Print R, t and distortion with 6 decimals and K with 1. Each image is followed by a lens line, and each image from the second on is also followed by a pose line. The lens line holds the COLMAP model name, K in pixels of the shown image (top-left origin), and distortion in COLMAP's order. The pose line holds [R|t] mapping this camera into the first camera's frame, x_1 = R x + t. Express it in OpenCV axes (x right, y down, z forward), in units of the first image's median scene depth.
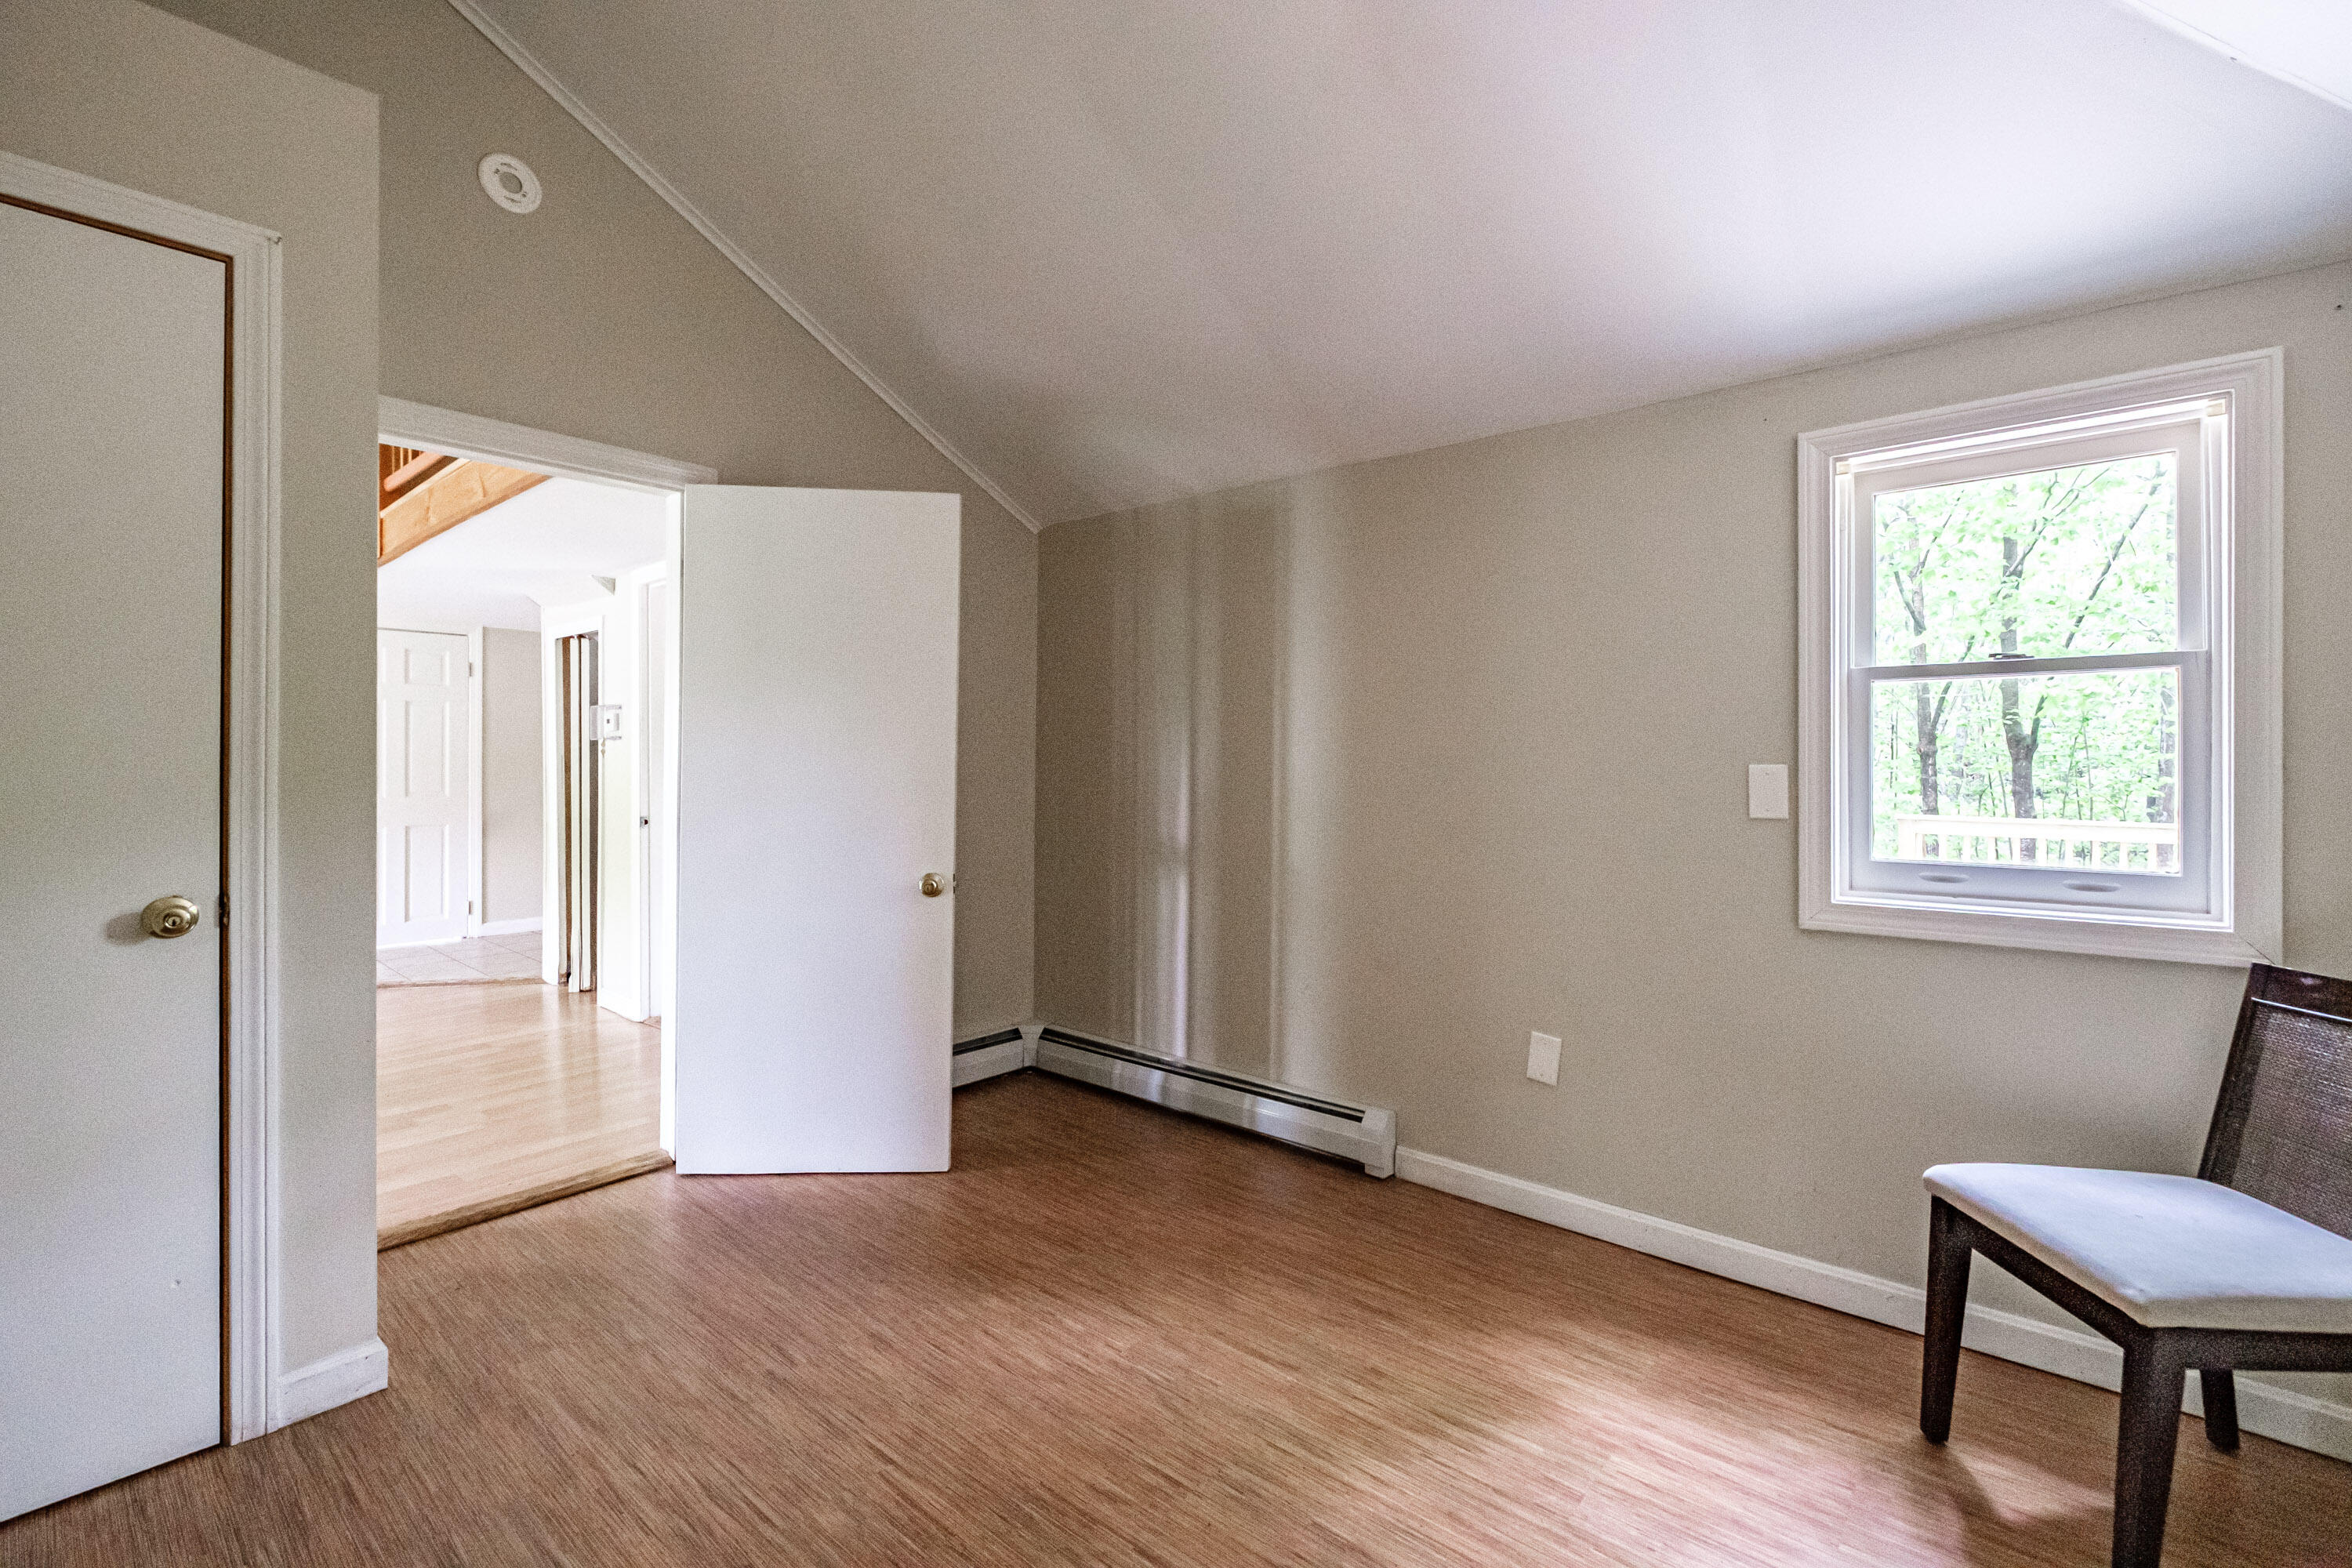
lens RADIAL K [[1043.1, 0, 1157.9], [0, 1043.1, 777.5], [0, 0, 1]] dist [0.002875, 0.000422]
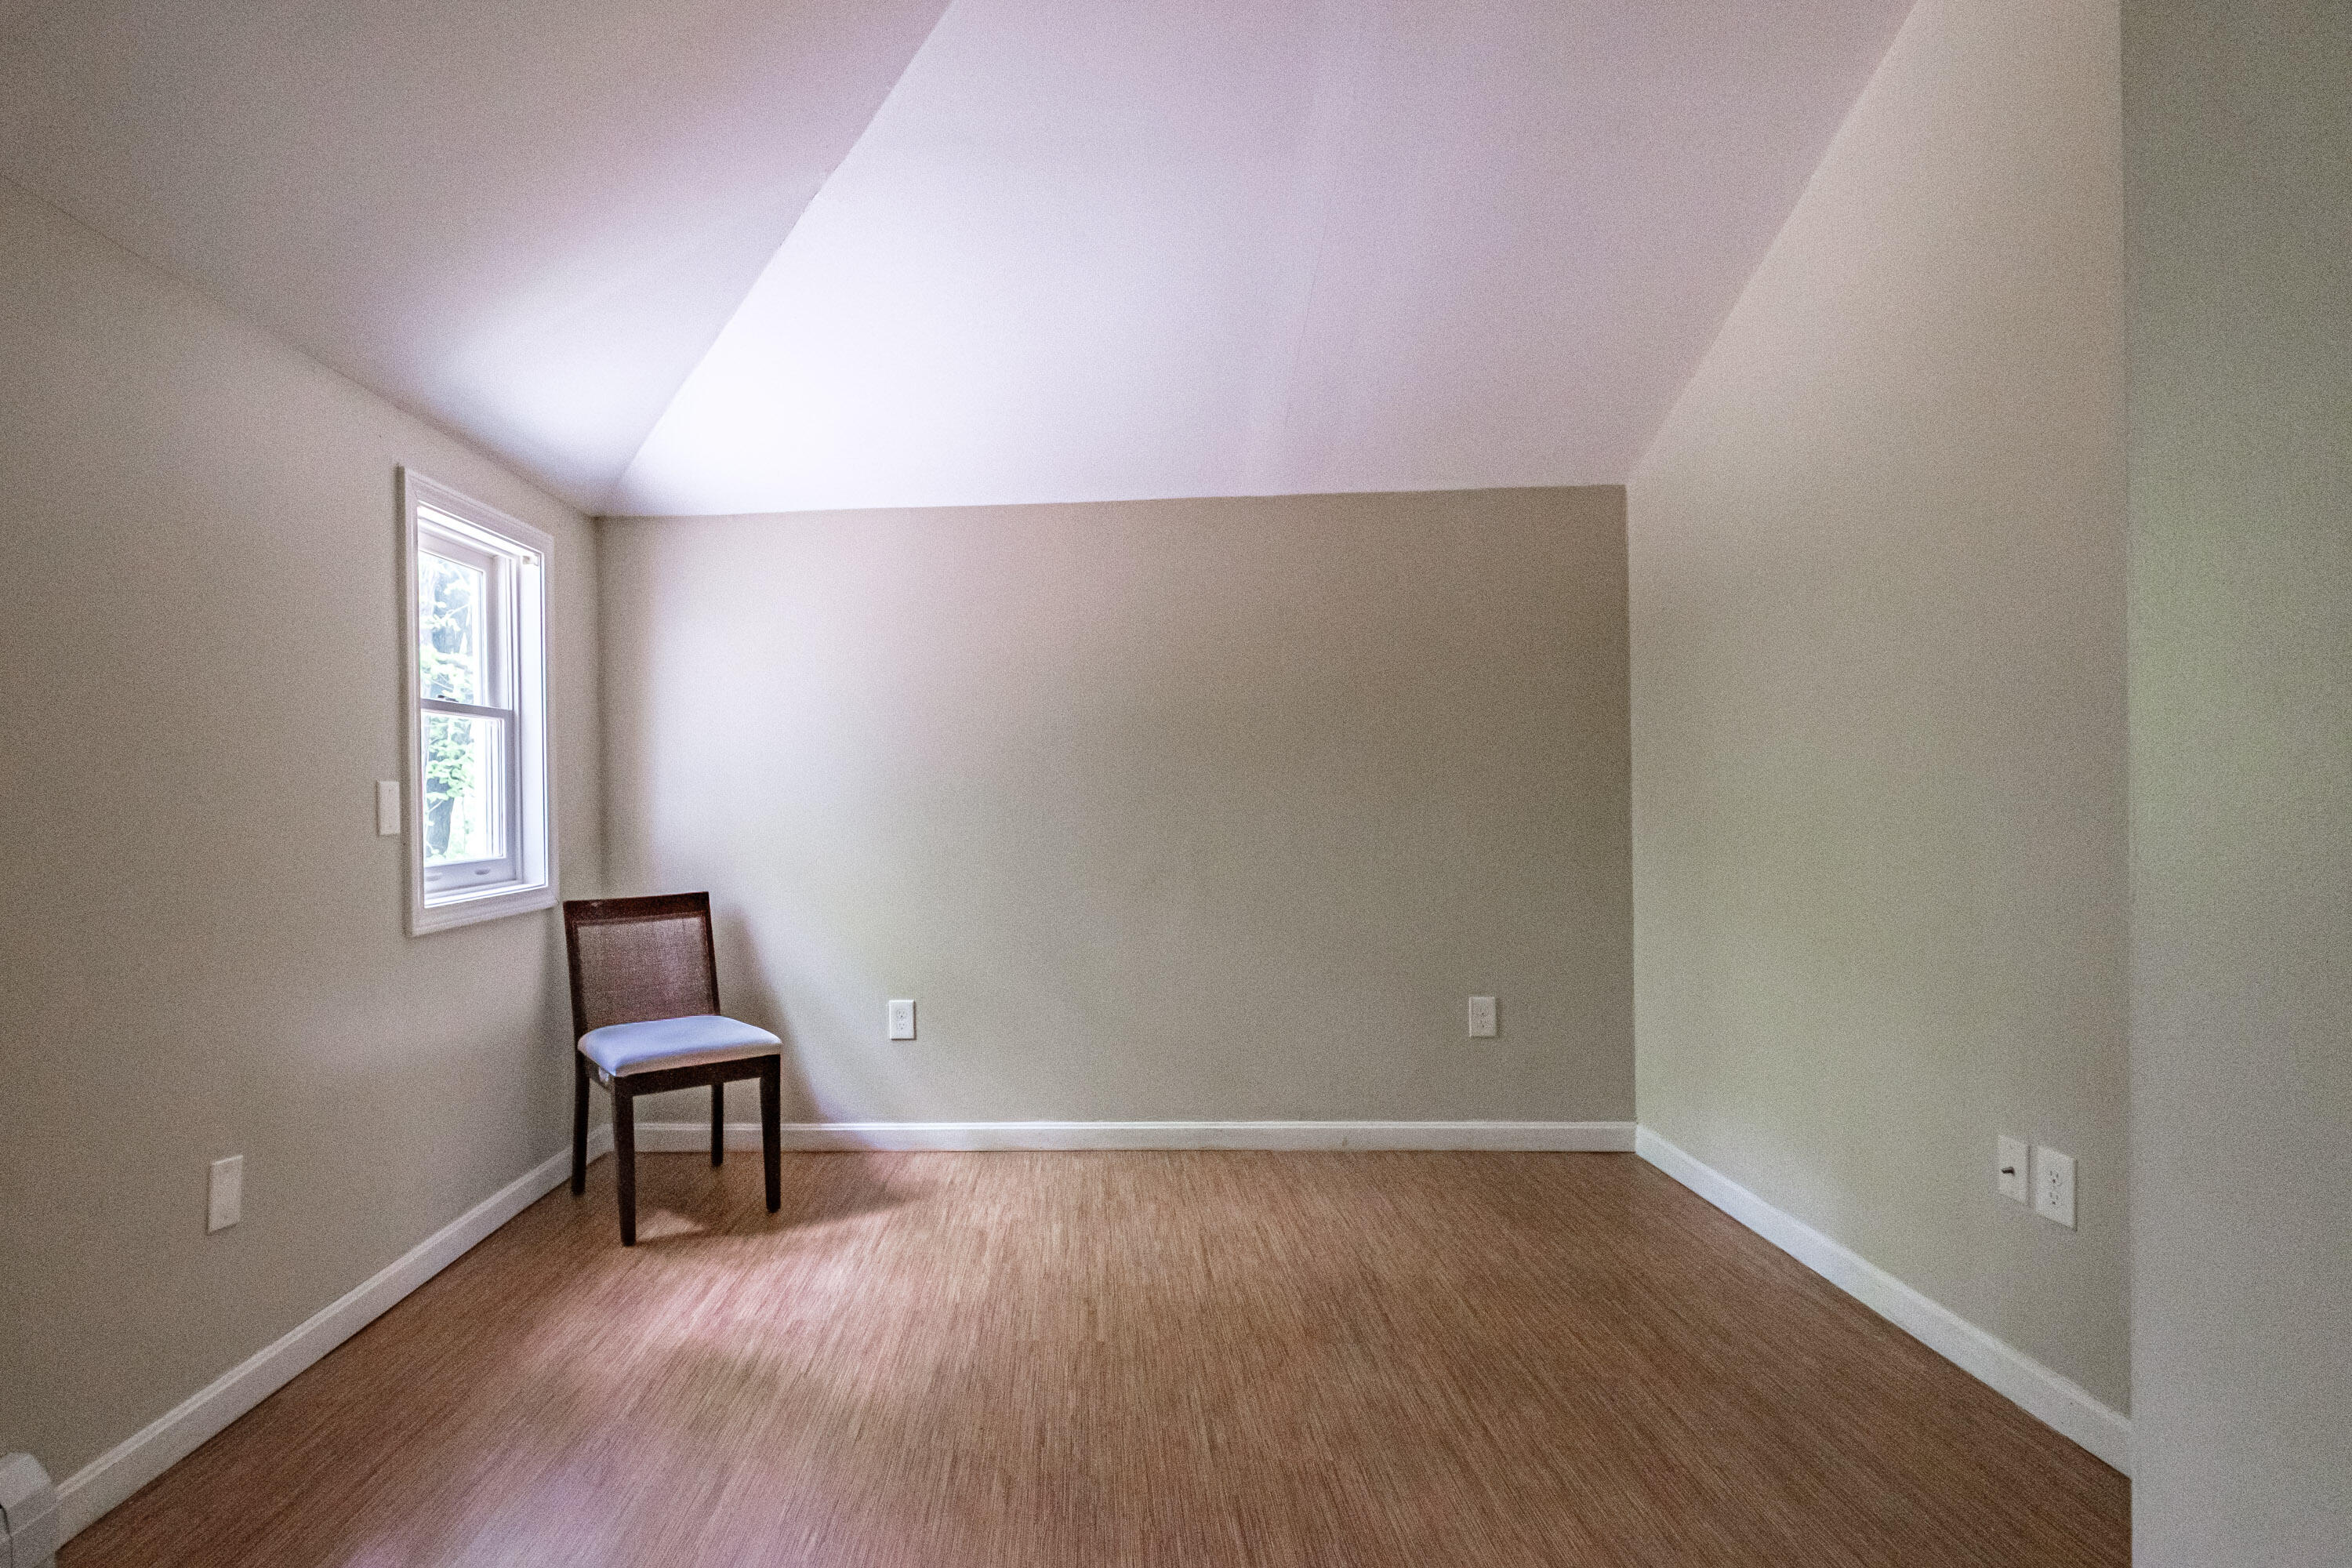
lens RADIAL K [[1043.1, 0, 1162.0], [0, 1043.1, 790.1], [0, 0, 1]] dist [0.002875, 0.000422]
pose [[-0.689640, -0.000528, 0.724152, -0.739171], [0.009712, 0.999903, 0.009977, -0.006451], [-0.724087, 0.013914, -0.689568, 1.300324]]
